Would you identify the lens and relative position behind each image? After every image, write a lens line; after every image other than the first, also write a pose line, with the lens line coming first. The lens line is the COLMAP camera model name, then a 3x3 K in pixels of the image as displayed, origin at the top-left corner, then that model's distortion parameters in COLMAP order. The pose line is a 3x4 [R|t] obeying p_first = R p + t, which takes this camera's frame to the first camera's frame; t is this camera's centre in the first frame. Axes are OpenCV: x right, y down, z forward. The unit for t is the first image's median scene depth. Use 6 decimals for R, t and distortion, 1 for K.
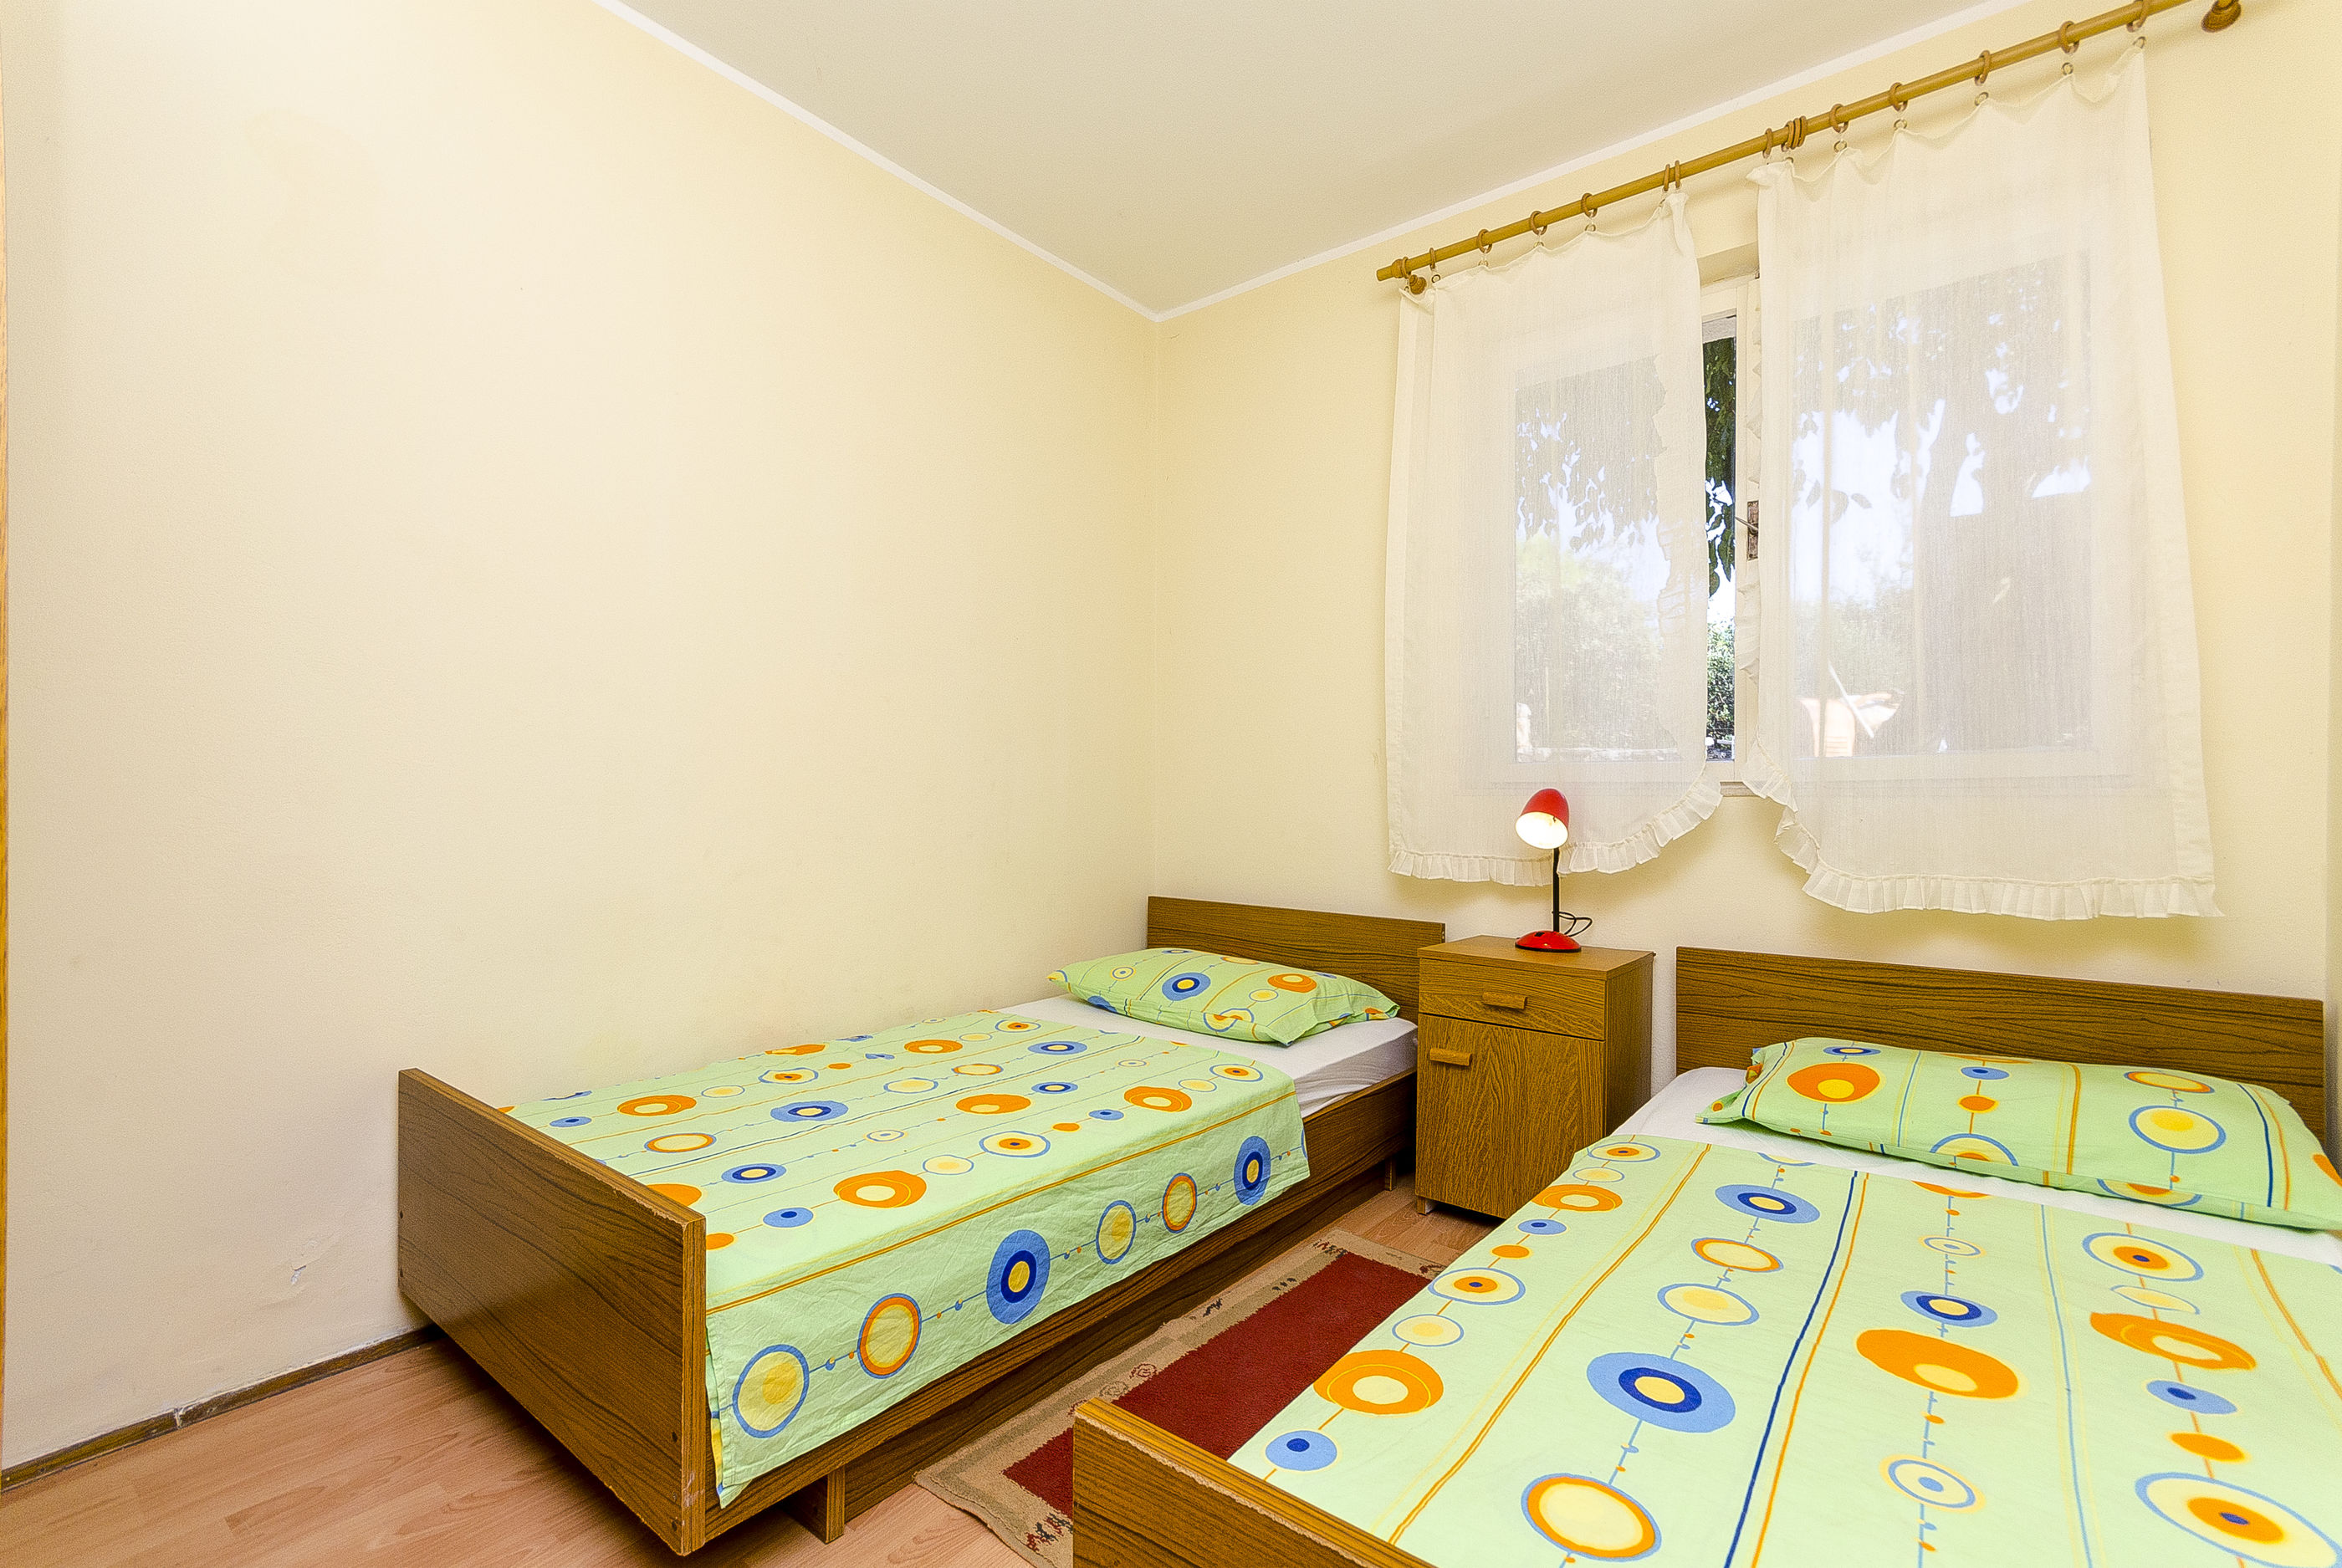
lens RADIAL K [[1009.3, 0, 1176.7], [0, 1009.3, 792.7], [0, 0, 1]] dist [0.000218, 0.000065]
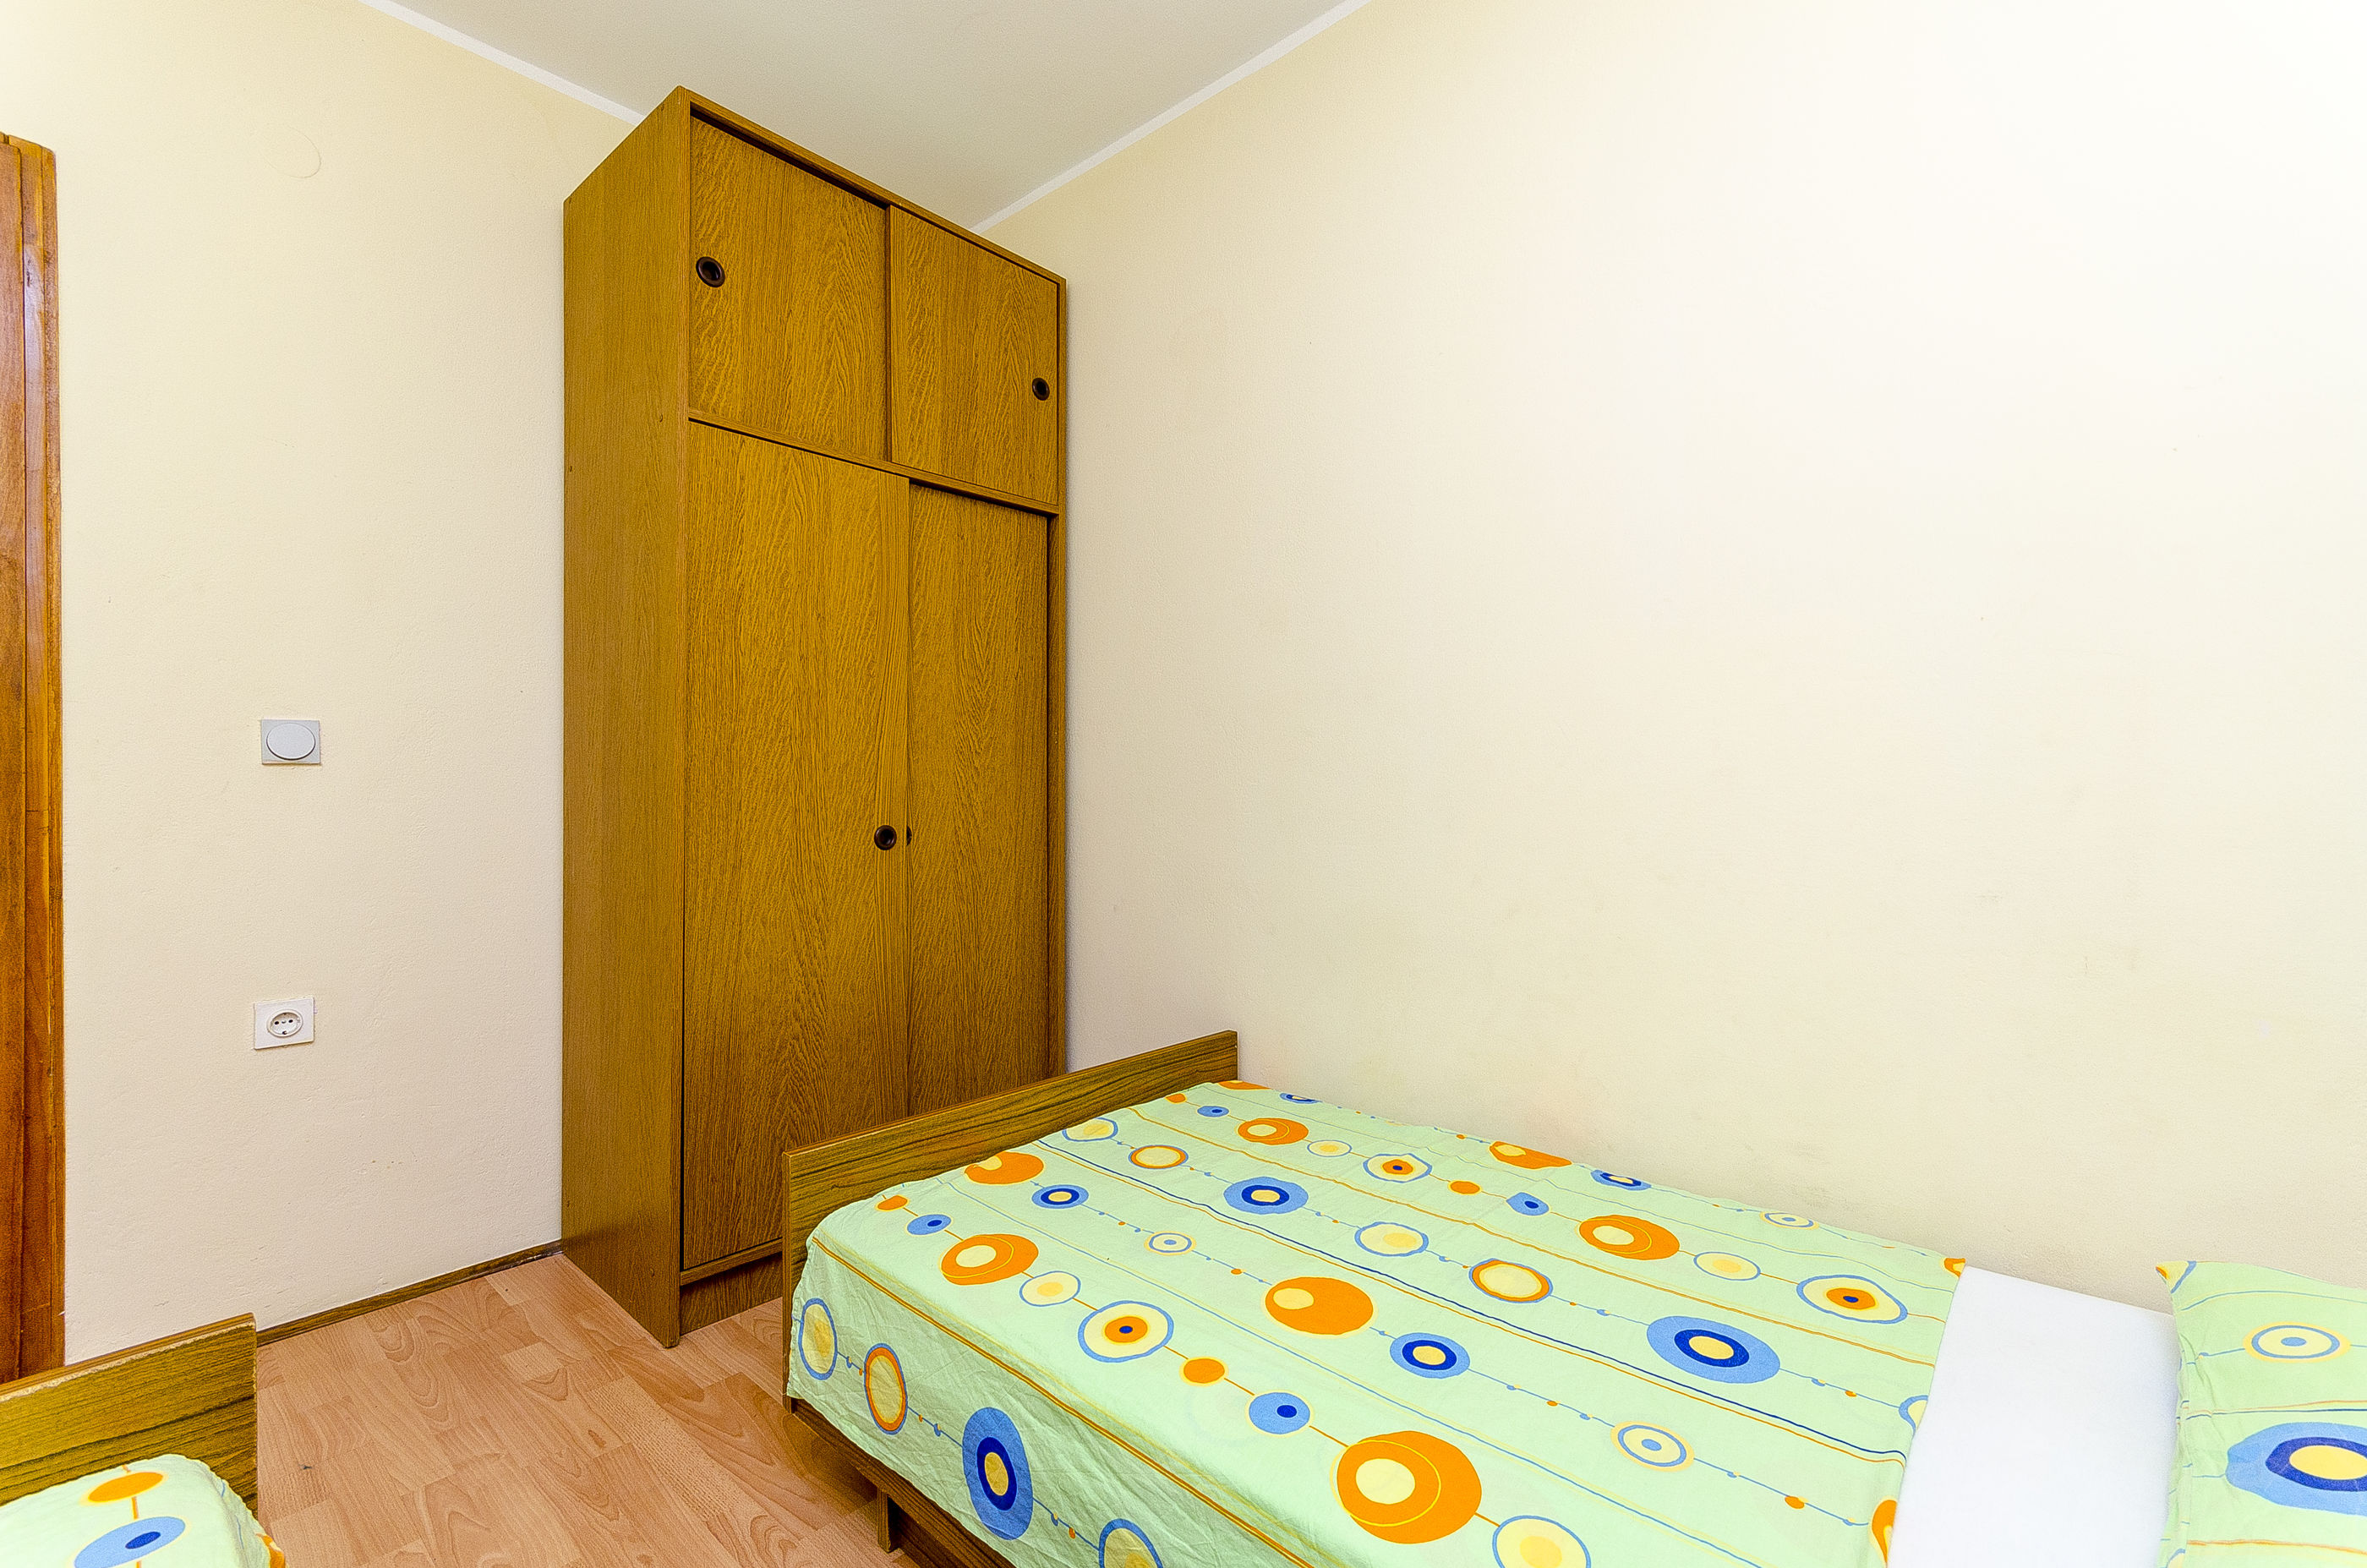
lens RADIAL K [[1029.7, 0, 1183.3], [0, 1029.7, 790.0], [0, 0, 1]] dist [0.010115, 0.000500]
pose [[-0.065384, -0.005921, -0.997843, 0.566598], [0.008566, 0.999942, -0.006494, -0.018846], [0.997823, -0.008972, -0.065330, 1.123940]]
